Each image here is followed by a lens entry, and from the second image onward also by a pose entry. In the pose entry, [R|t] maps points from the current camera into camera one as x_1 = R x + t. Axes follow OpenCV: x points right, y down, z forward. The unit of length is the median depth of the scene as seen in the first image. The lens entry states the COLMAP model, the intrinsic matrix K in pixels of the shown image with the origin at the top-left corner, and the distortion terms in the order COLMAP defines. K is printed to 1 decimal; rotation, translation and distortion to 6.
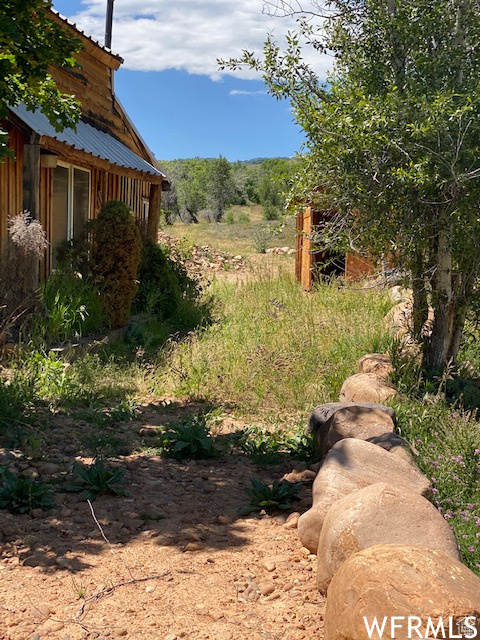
lens RADIAL K [[942.4, 0, 239.8], [0, 942.4, 318.9], [0, 0, 1]] dist [0.077557, 0.000000]
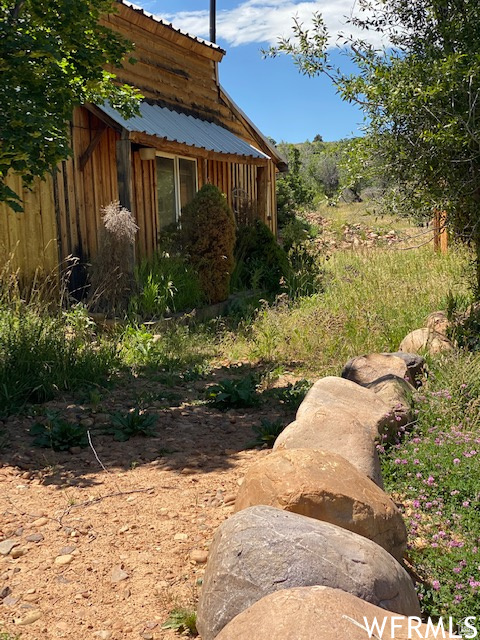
lens RADIAL K [[942.4, 0, 240.3], [0, 942.4, 321.5], [0, 0, 1]] dist [0.077557, 0.000000]
pose [[0.980325, -0.053730, -0.189936, 0.119302], [0.057621, 0.998226, 0.015020, 0.019652], [0.188792, -0.025669, 0.981682, -0.066522]]
